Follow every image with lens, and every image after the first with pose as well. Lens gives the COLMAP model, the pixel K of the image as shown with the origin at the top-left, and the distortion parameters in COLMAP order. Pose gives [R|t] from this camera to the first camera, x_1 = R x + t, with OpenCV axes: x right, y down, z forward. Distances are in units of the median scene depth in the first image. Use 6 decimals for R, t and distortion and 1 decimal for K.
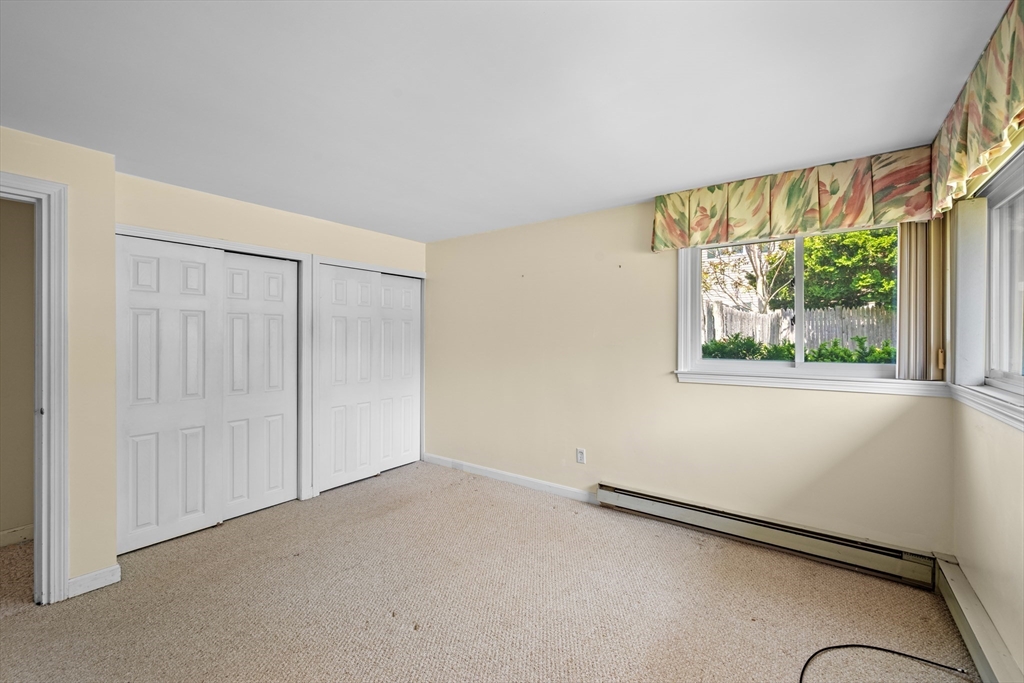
lens RADIAL K [[428.8, 0, 514.8], [0, 428.8, 337.5], [0, 0, 1]] dist [0.004931, 0.000223]
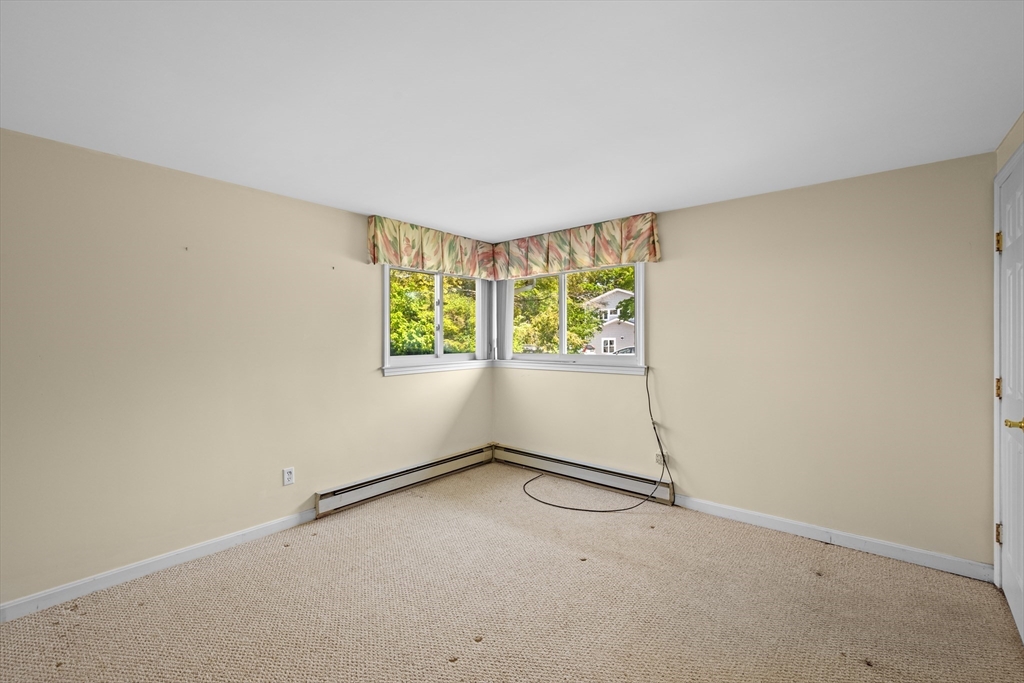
lens RADIAL K [[428.8, 0, 514.8], [0, 428.8, 337.5], [0, 0, 1]] dist [0.004931, 0.000223]
pose [[0.061822, -0.003040, 0.998083, -0.844969], [0.003212, 0.999991, 0.002846, -0.006676], [-0.998082, 0.003030, 0.061831, 0.606221]]
